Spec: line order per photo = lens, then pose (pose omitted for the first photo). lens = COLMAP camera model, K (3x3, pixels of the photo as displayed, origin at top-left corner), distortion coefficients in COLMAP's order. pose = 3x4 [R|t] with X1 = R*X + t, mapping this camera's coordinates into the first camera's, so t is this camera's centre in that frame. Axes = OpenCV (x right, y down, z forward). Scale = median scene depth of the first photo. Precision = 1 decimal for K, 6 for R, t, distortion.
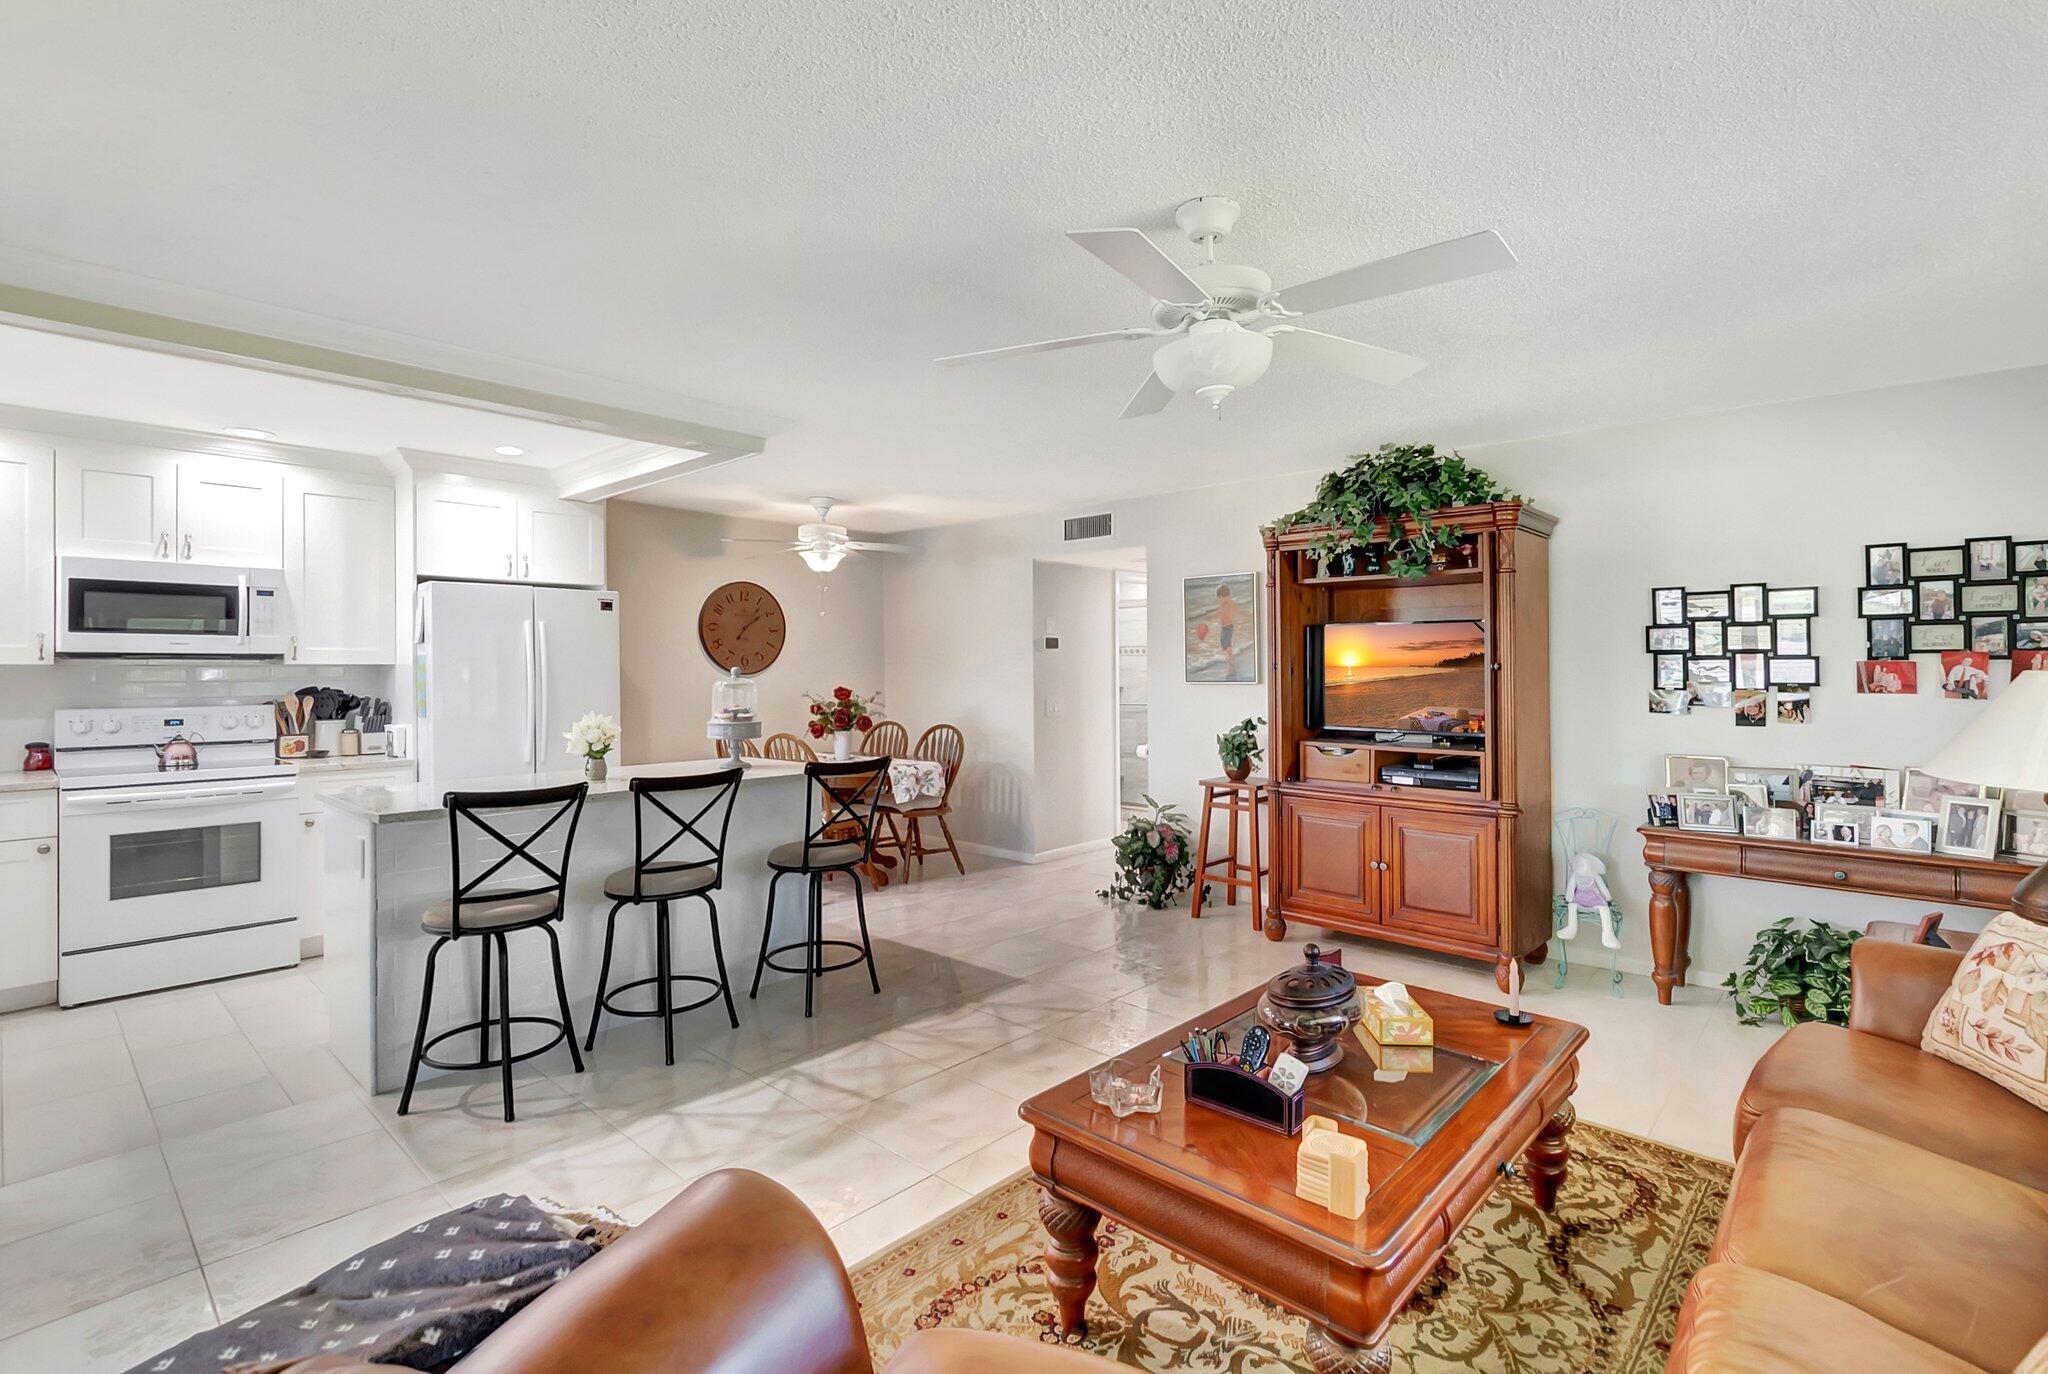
lens RADIAL K [[940.4, 0, 1055.2], [0, 940.4, 673.3], [0, 0, 1]] dist [-0.010685, 0.000698]
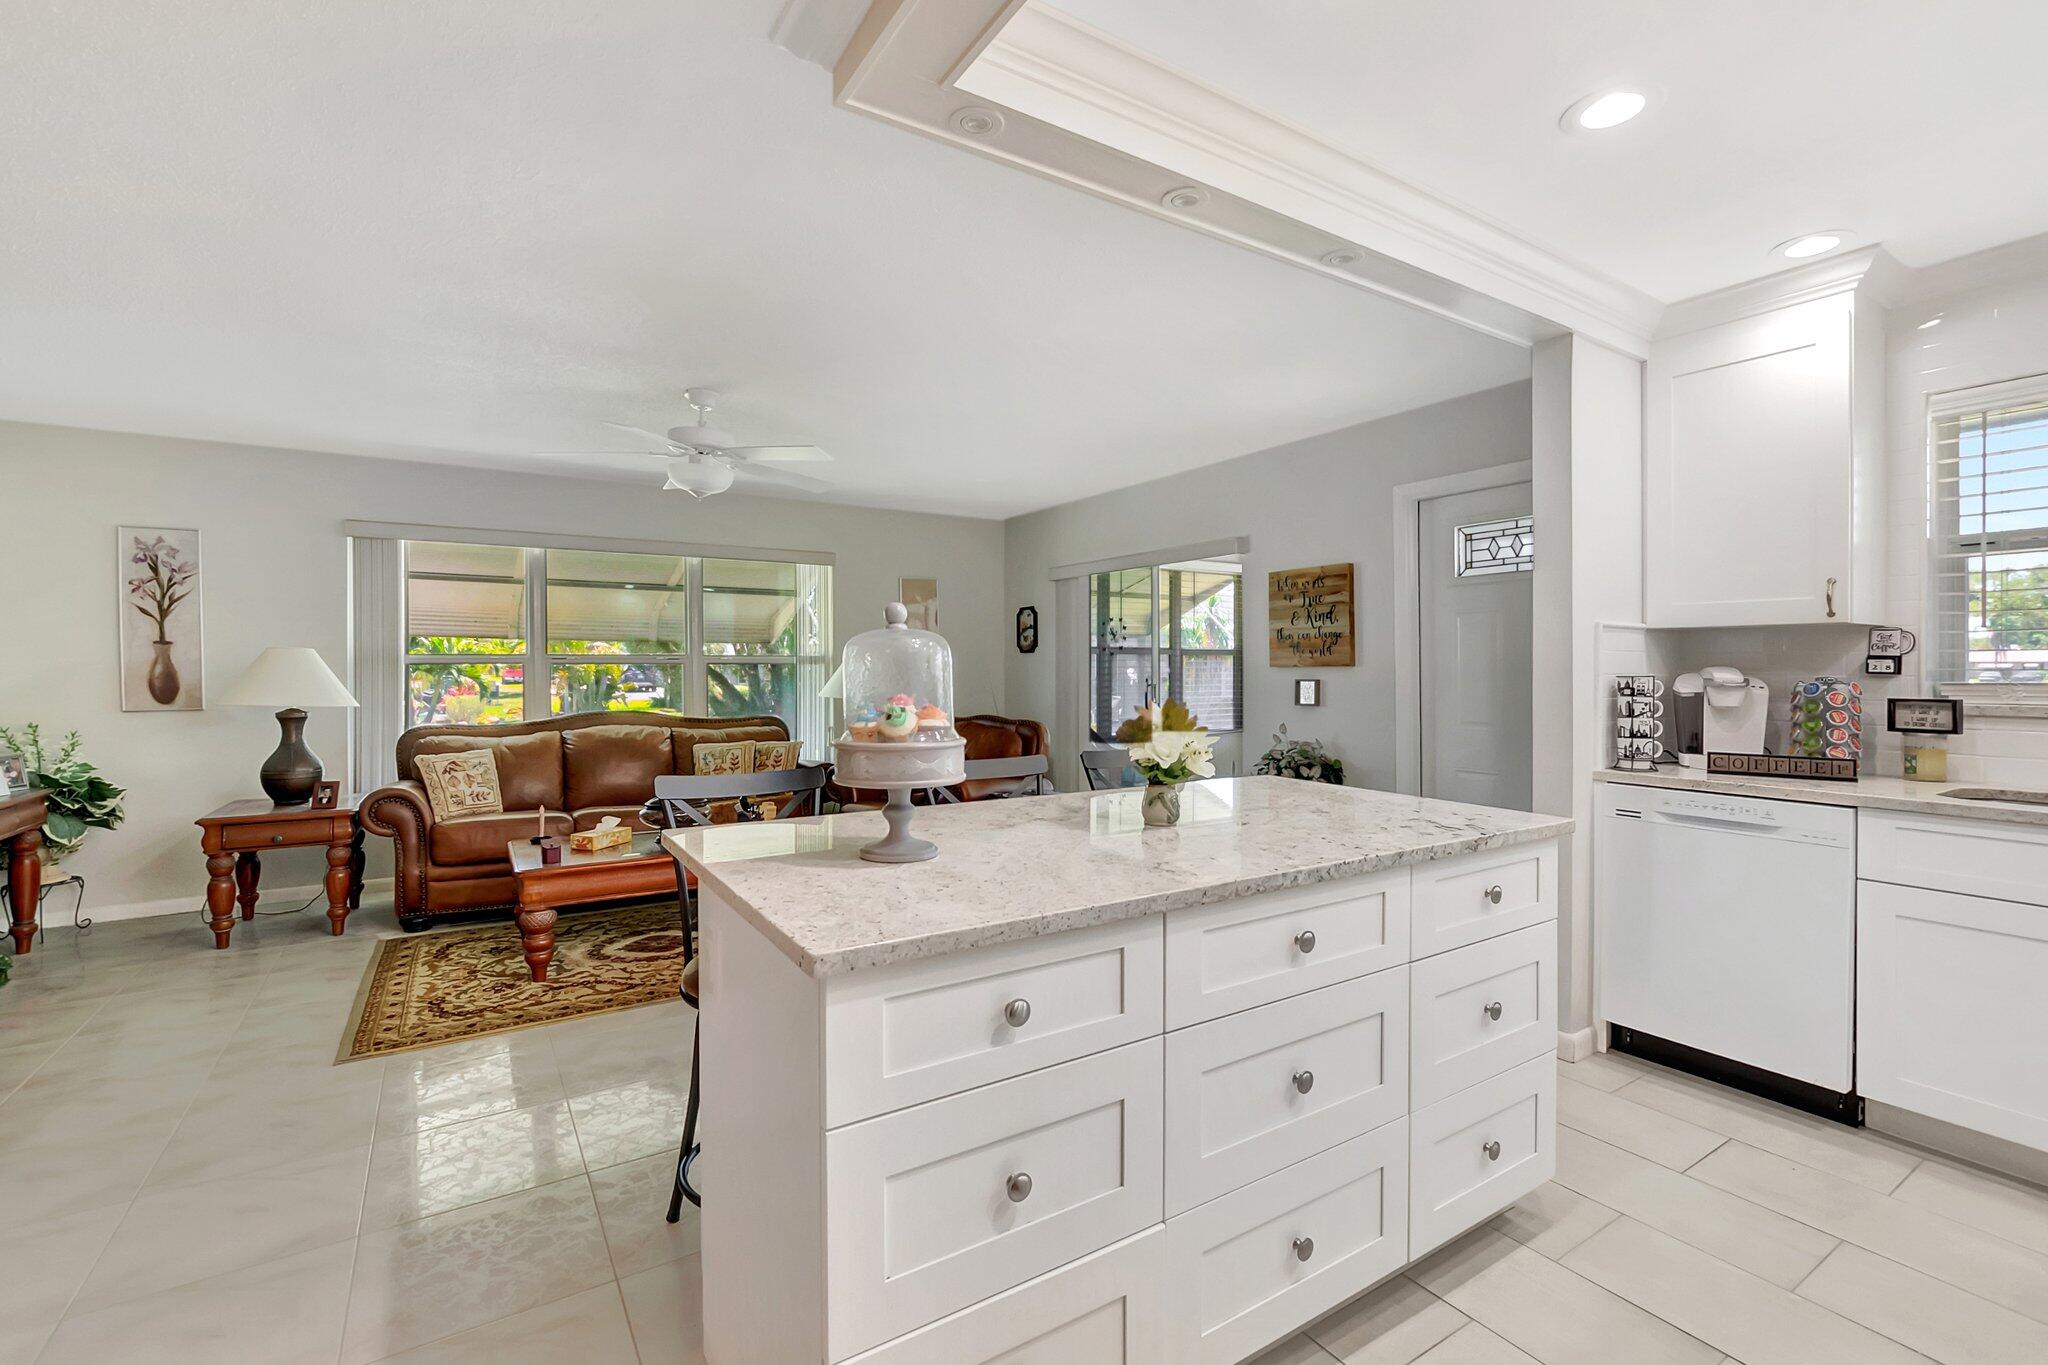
lens RADIAL K [[892.7, 0, 1020.6], [0, 892.7, 685.7], [0, 0, 1]] dist [-0.005871, -0.000068]
pose [[-0.958675, -0.005621, 0.284447, -0.472741], [0.002081, 0.999640, 0.026768, 0.017476], [-0.284495, 0.026254, -0.958318, 1.283554]]
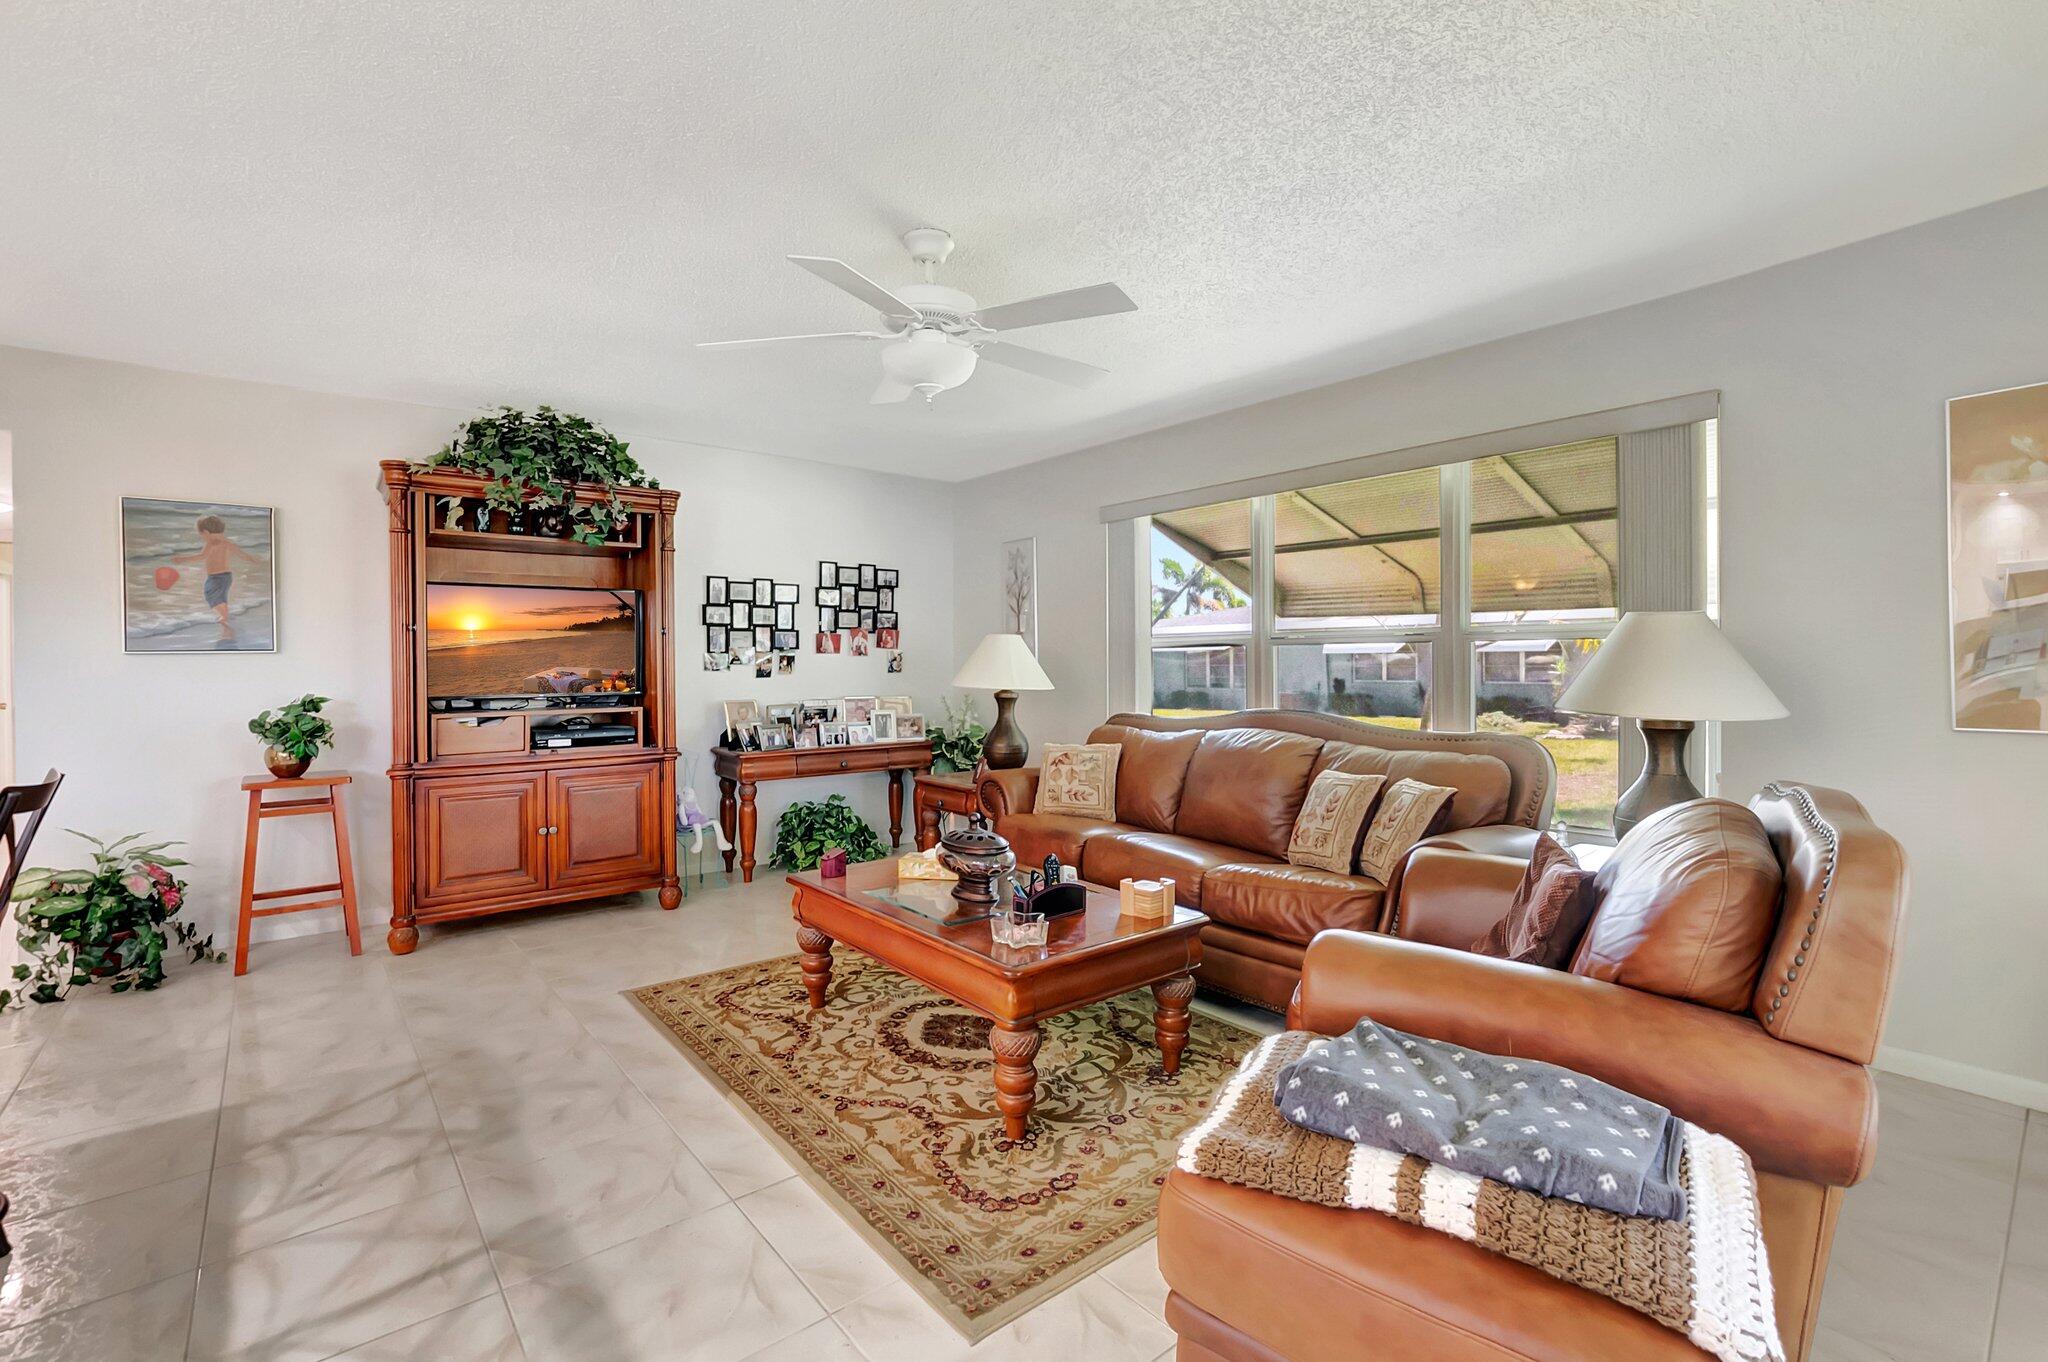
lens RADIAL K [[899.7, 0, 1017.5], [0, 899.7, 663.5], [0, 0, 1]] dist [-0.008560, 0.000040]
pose [[0.160811, -0.006044, 0.986967, -0.507579], [0.013489, 0.999901, 0.003926, 0.031452], [-0.986893, 0.012682, 0.160876, 0.354890]]
